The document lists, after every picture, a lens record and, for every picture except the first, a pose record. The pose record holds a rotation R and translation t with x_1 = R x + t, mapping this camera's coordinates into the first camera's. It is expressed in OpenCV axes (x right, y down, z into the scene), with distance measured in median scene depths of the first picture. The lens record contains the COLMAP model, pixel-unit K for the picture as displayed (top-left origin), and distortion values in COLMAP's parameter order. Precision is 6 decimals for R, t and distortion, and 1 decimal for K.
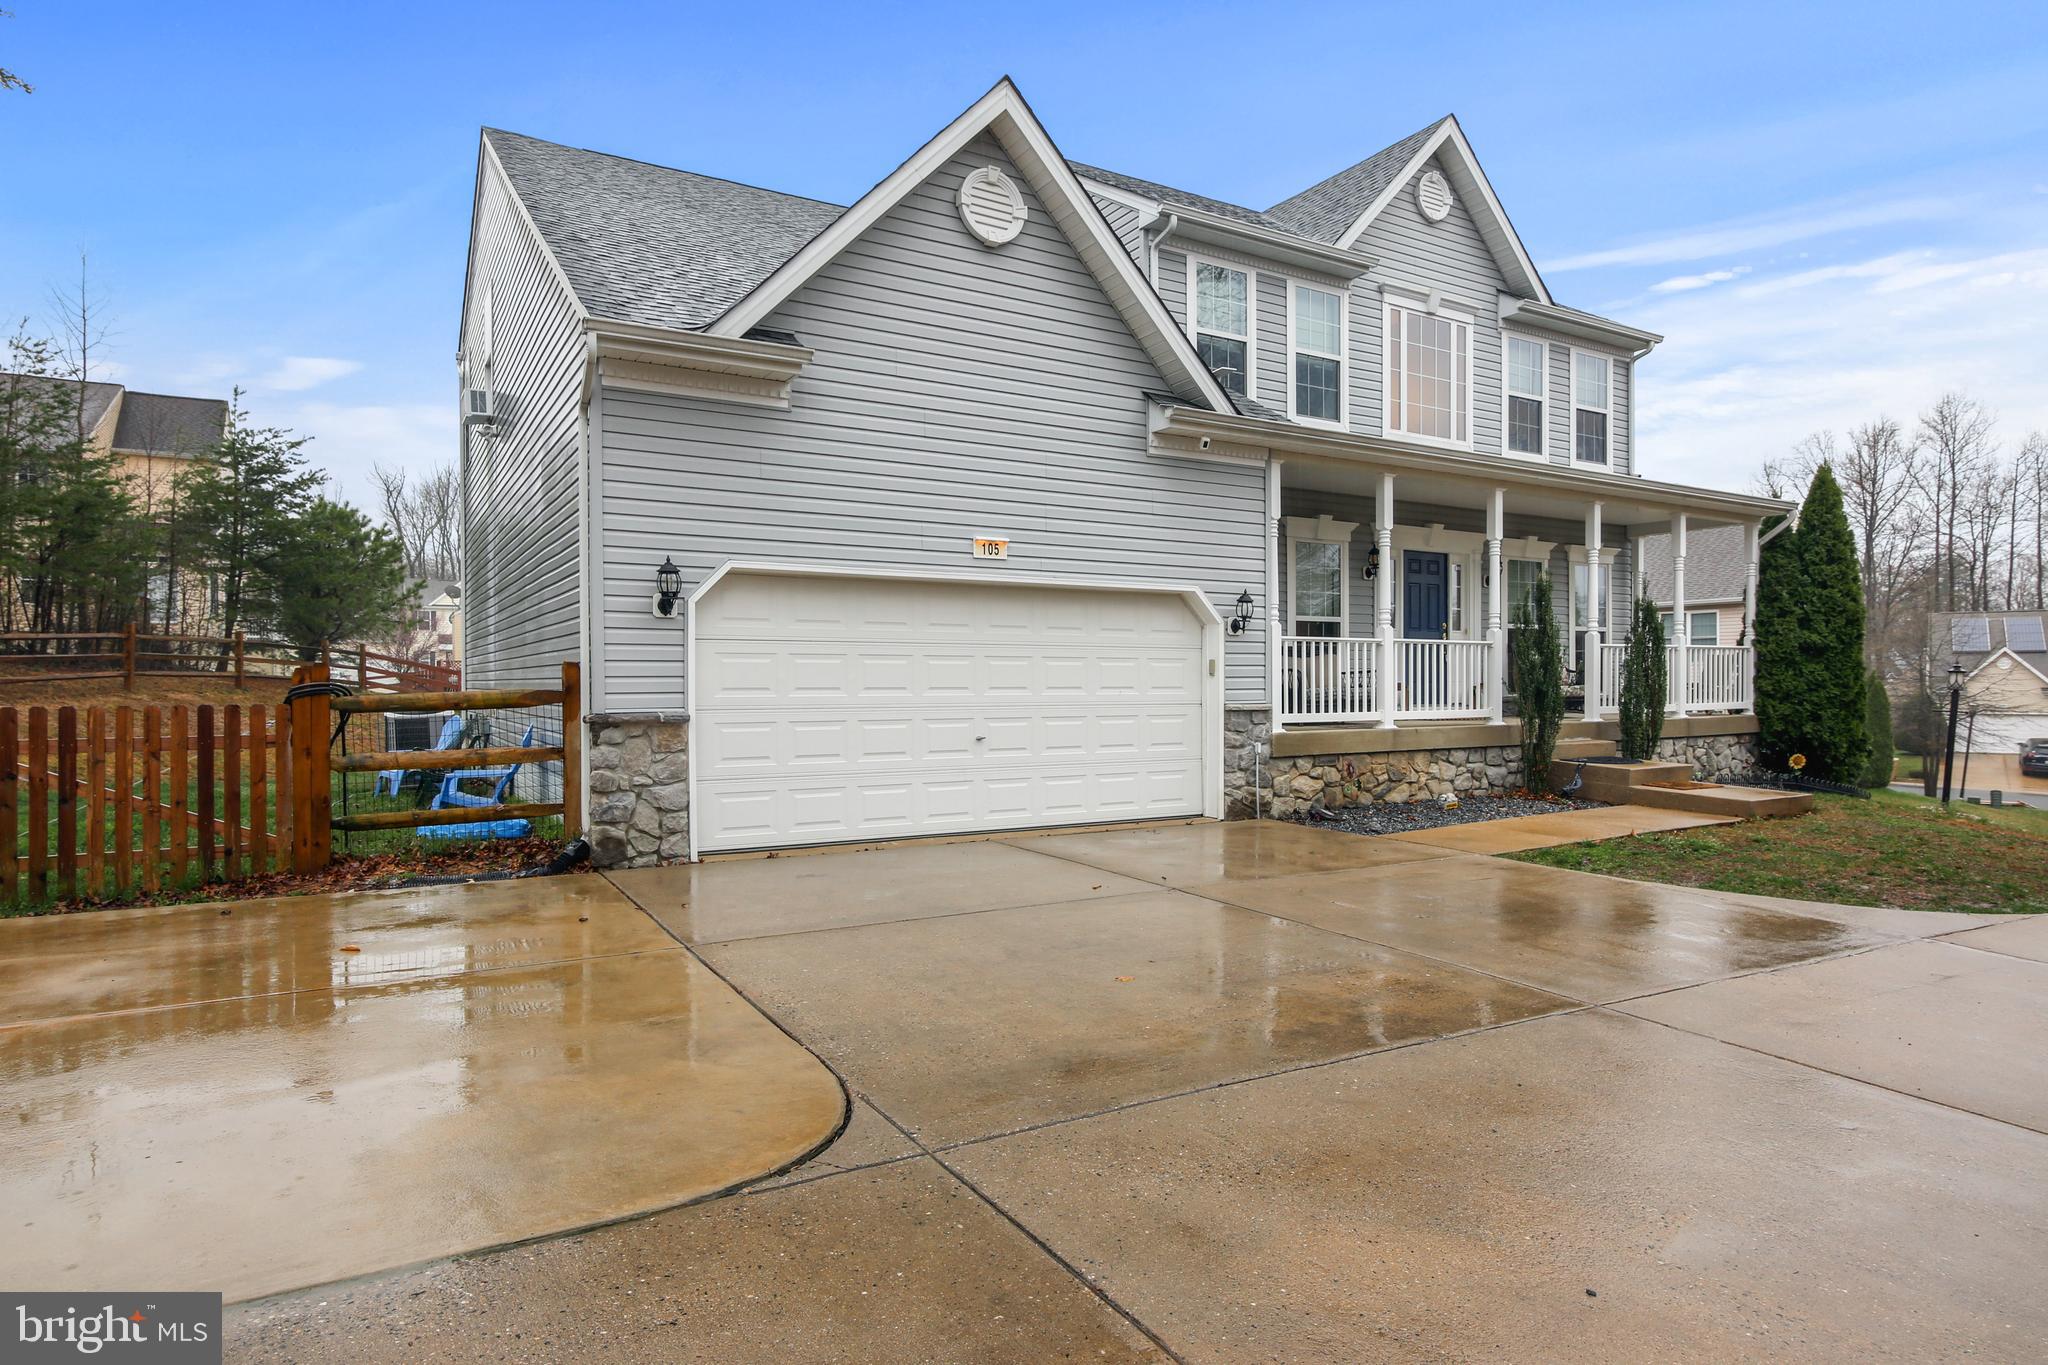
lens RADIAL K [[1132.8, 0, 1024.1], [0, 1132.8, 681.5], [0, 0, 1]] dist [-0.001895, -0.000104]
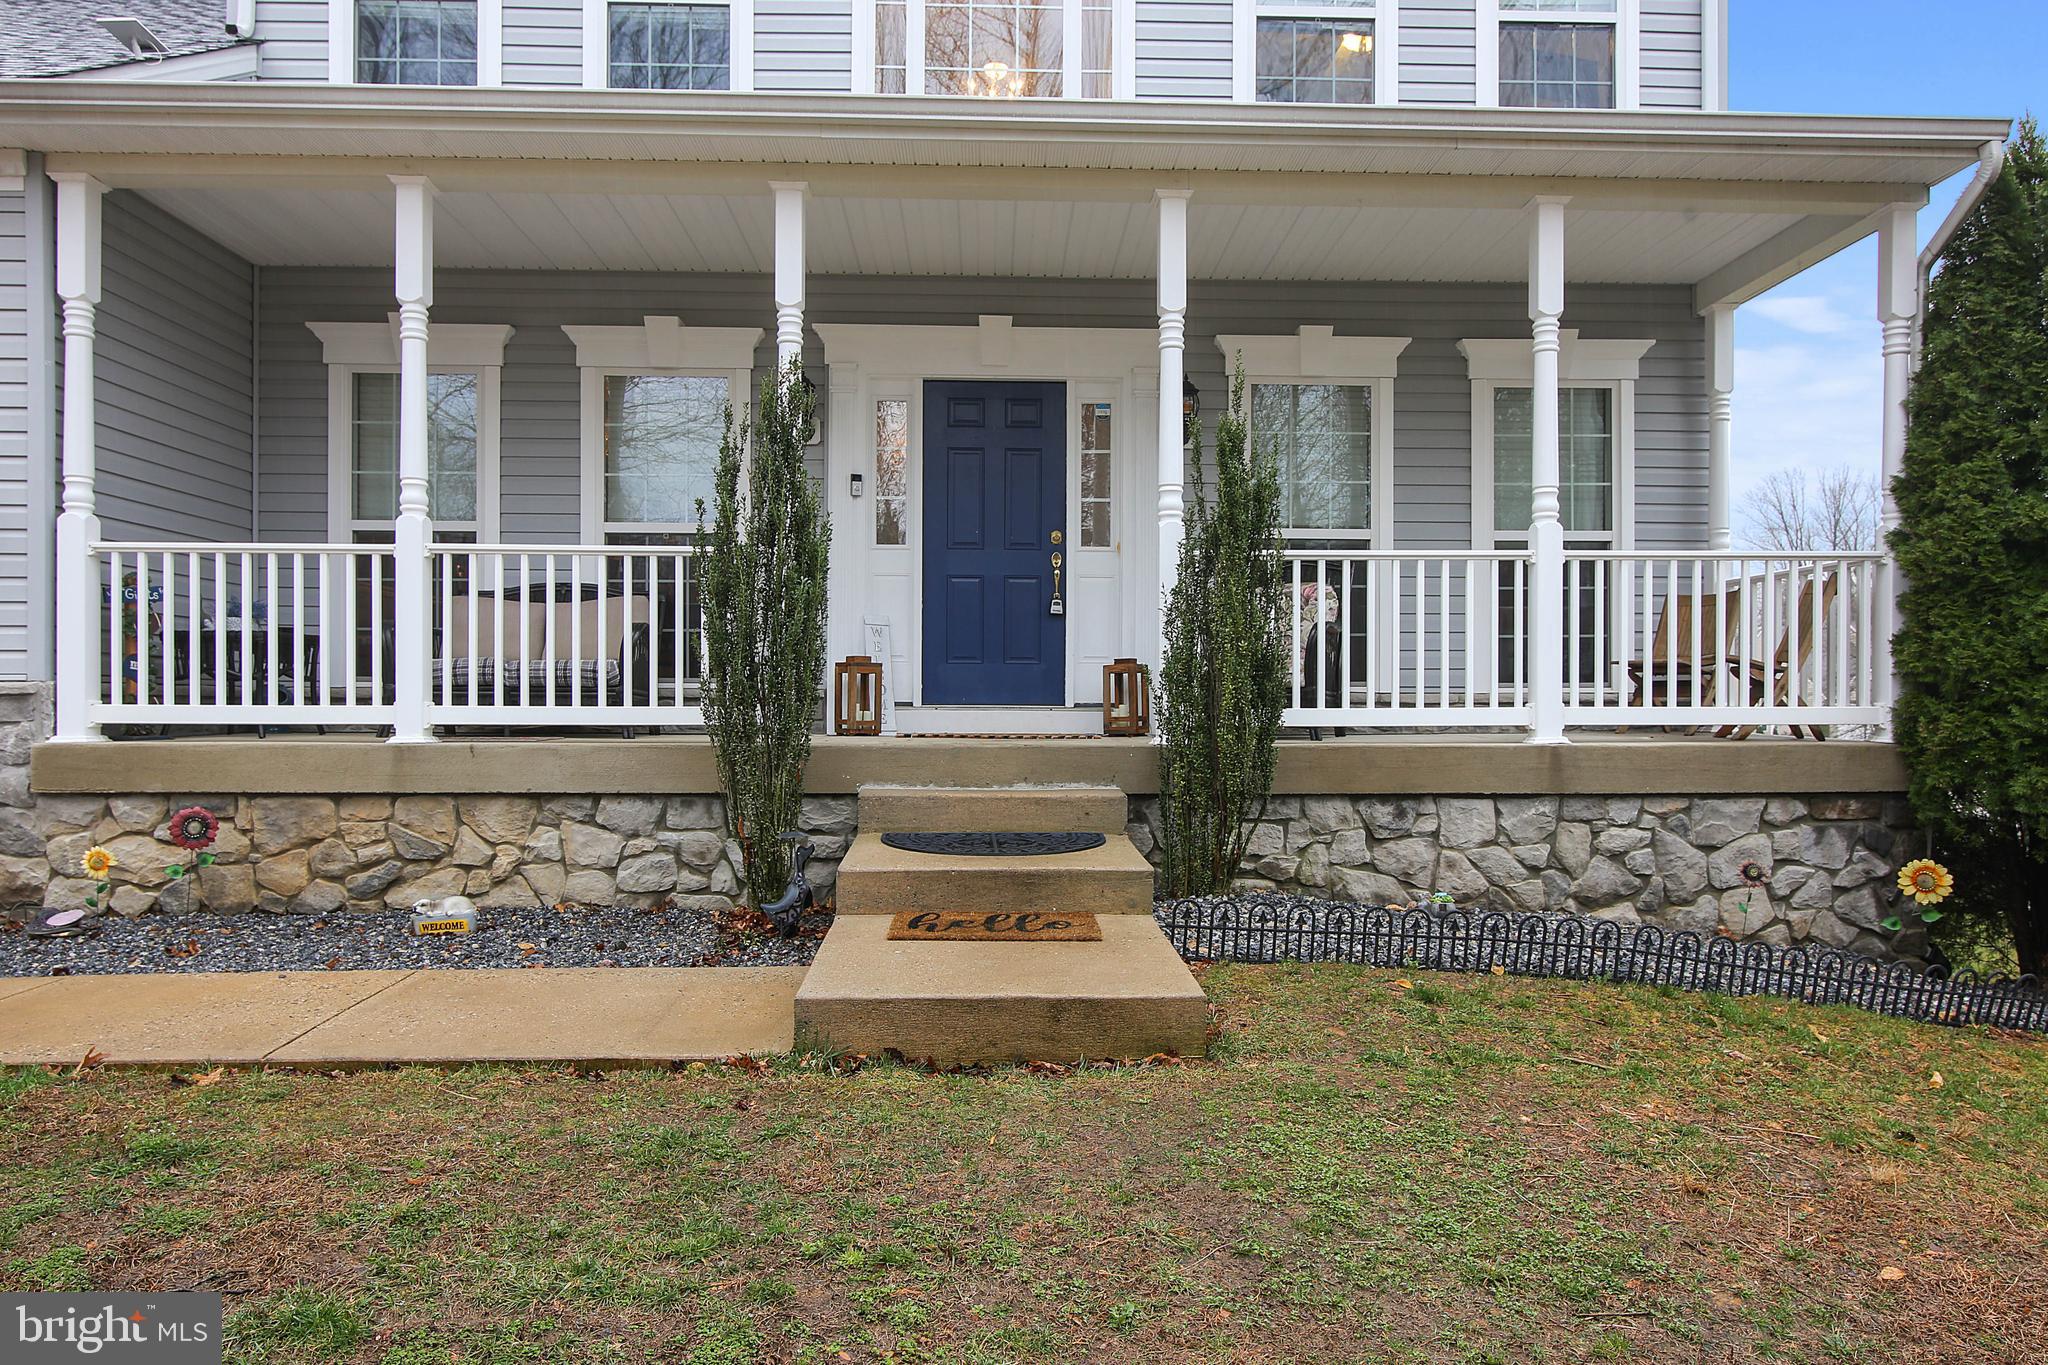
lens RADIAL K [[1360.0, 0, 1022.7], [0, 1360.0, 693.6], [0, 0, 1]] dist [0.005730, -0.000151]
pose [[0.876342, 0.000355, -0.481689, 0.765647], [-0.005585, 0.999940, -0.009422, 0.024459], [0.481657, 0.010947, 0.876291, 0.616063]]
